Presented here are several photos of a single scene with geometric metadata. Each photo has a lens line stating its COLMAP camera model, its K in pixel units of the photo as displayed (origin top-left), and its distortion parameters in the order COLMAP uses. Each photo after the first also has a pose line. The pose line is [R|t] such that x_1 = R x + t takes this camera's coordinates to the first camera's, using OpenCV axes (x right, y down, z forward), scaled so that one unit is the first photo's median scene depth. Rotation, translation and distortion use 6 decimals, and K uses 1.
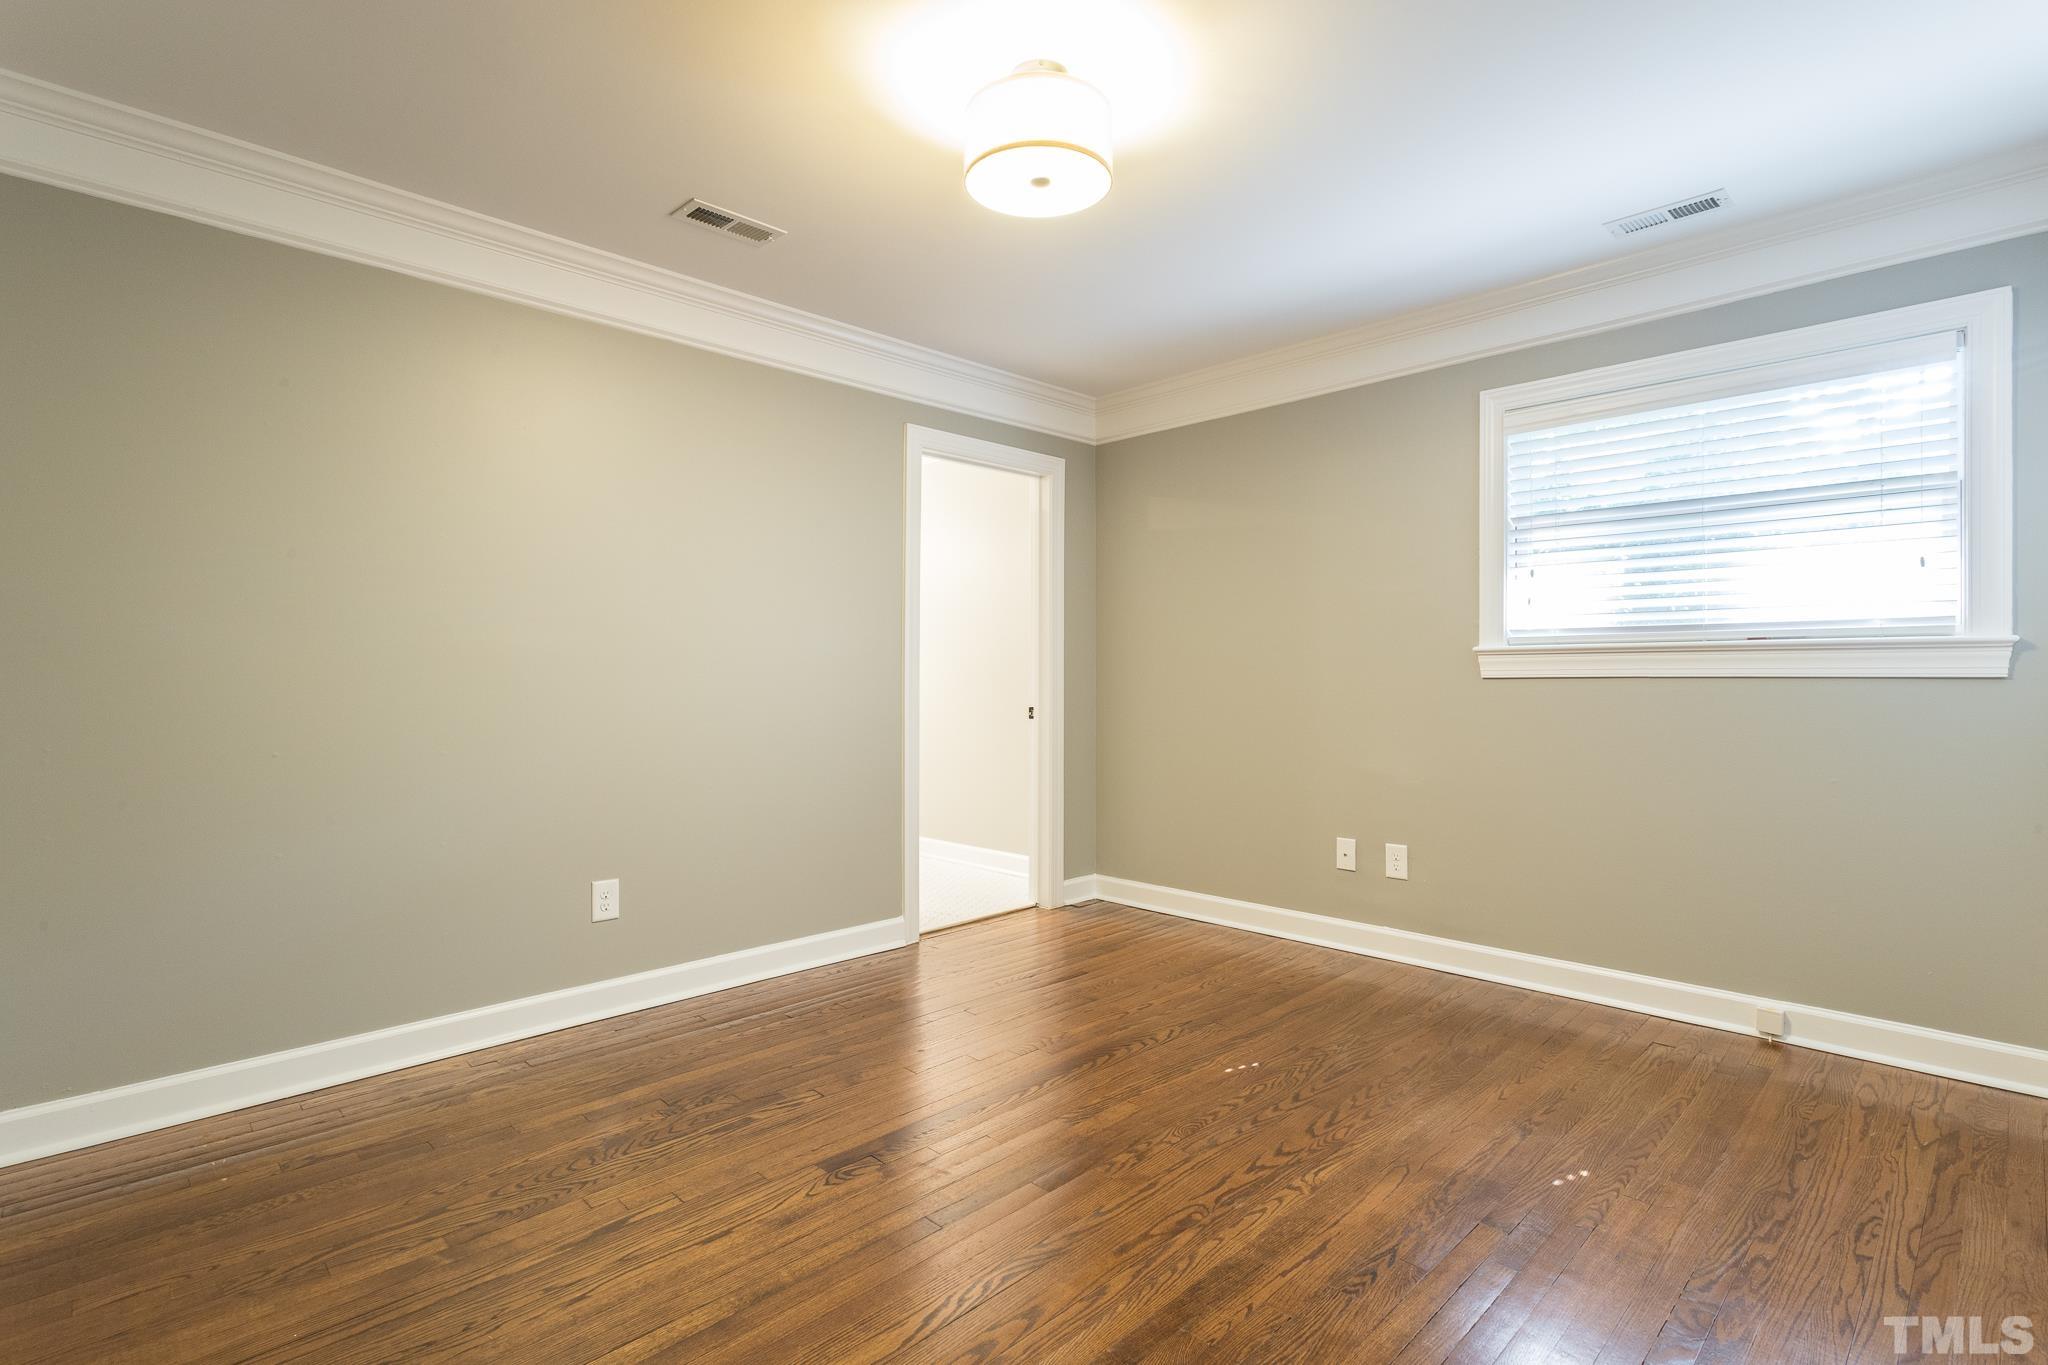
lens RADIAL K [[985.6, 0, 1017.0], [0, 985.6, 679.6], [0, 0, 1]] dist [-0.002394, 0.002969]
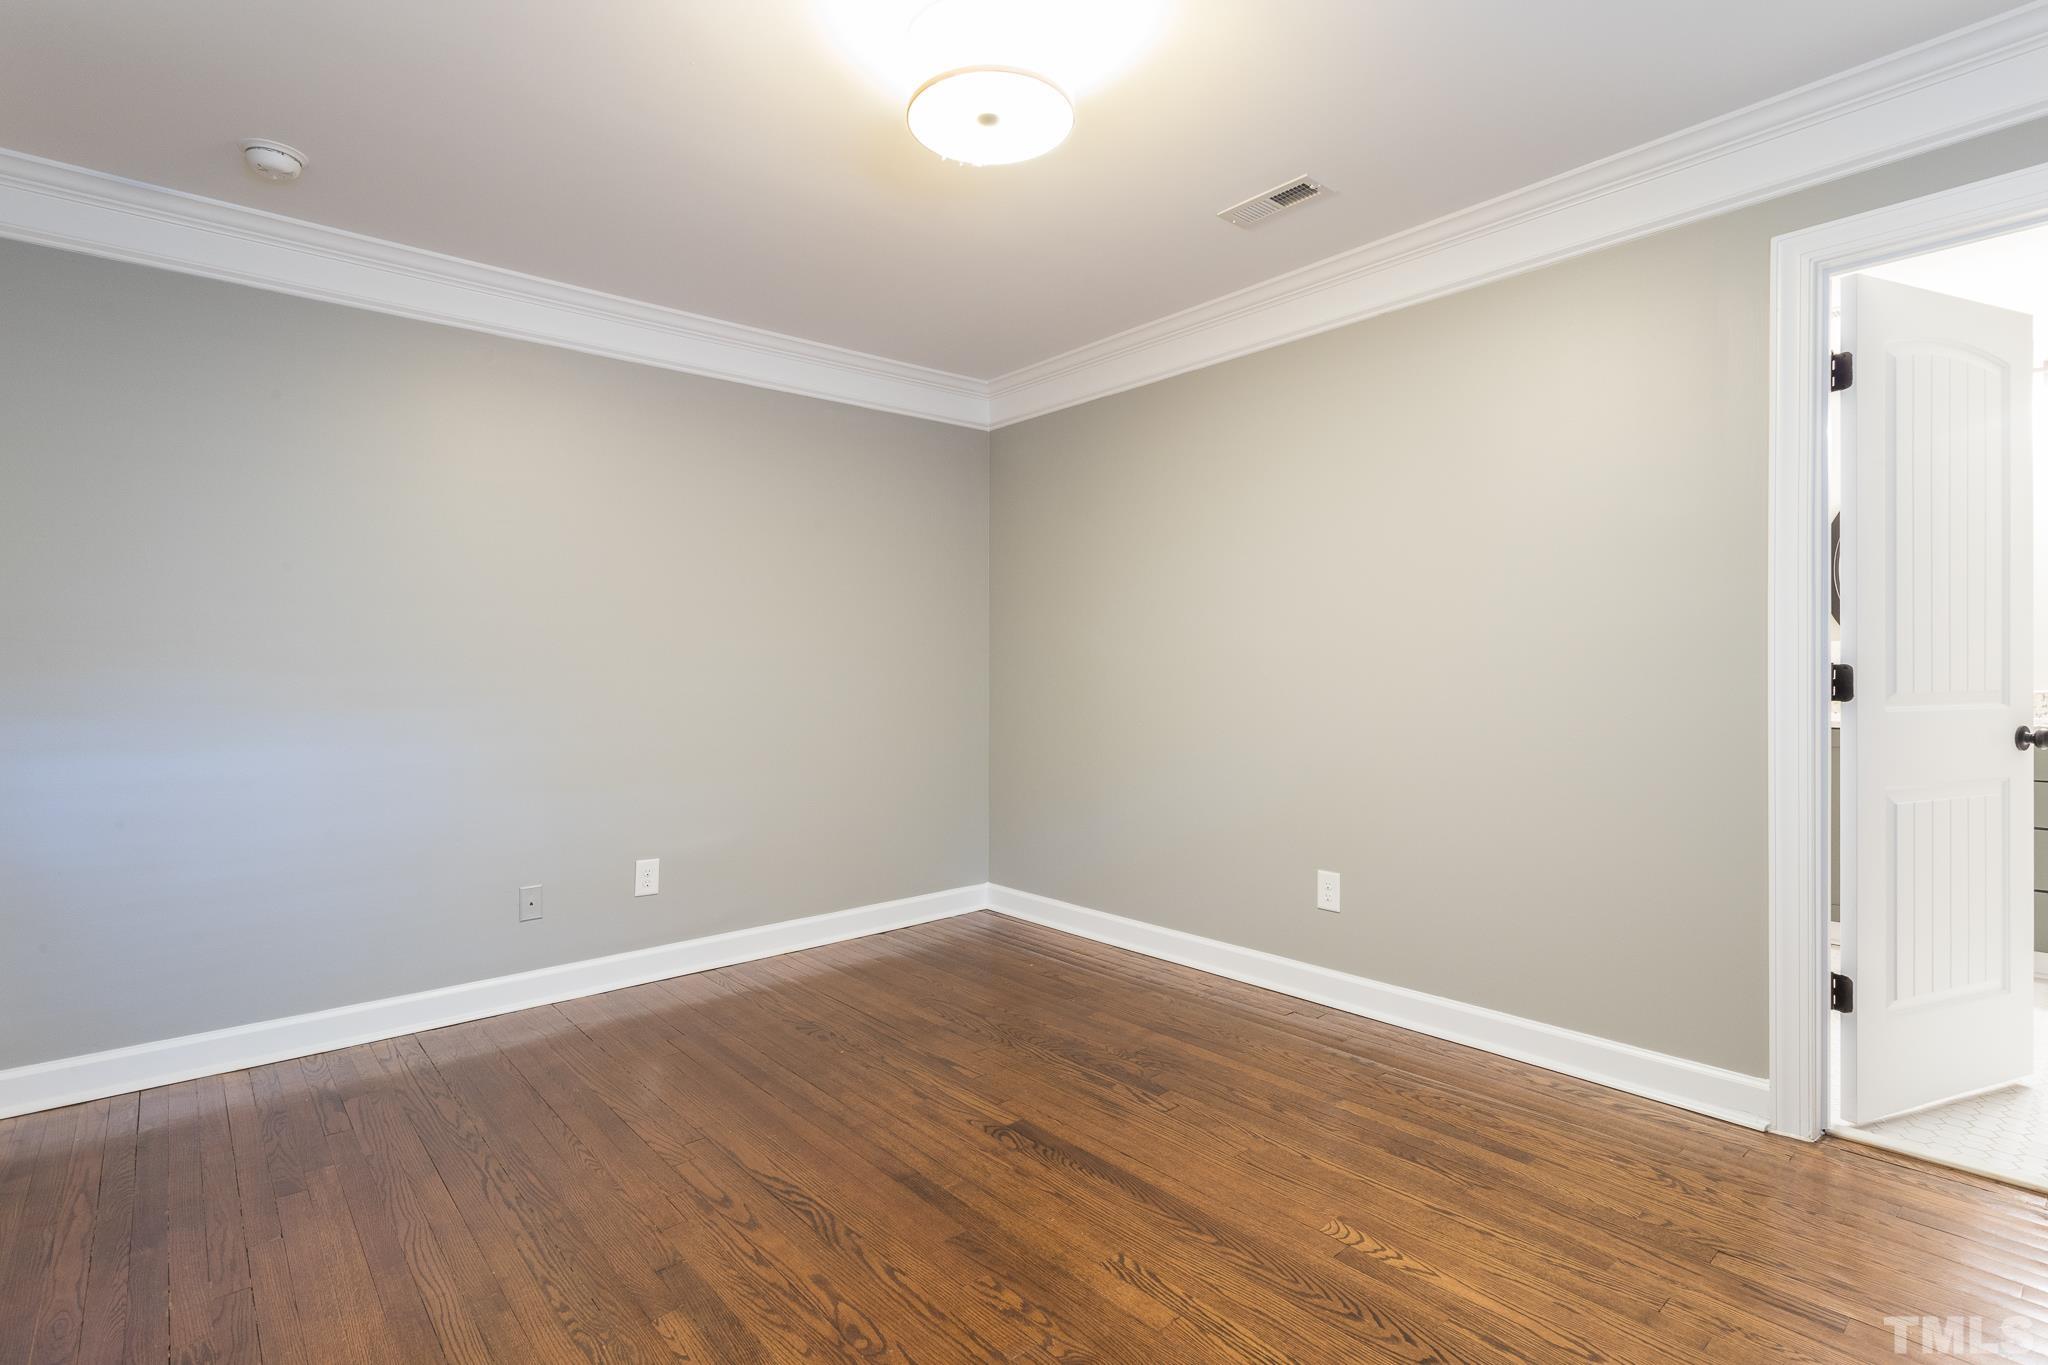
lens RADIAL K [[985.6, 0, 1029.8], [0, 985.6, 676.3], [0, 0, 1]] dist [-0.002394, 0.002969]
pose [[-0.063335, 0.008383, -0.997957, 0.639527], [0.003533, 0.999960, 0.008175, -0.008463], [0.997986, -0.003008, -0.063362, 0.776654]]
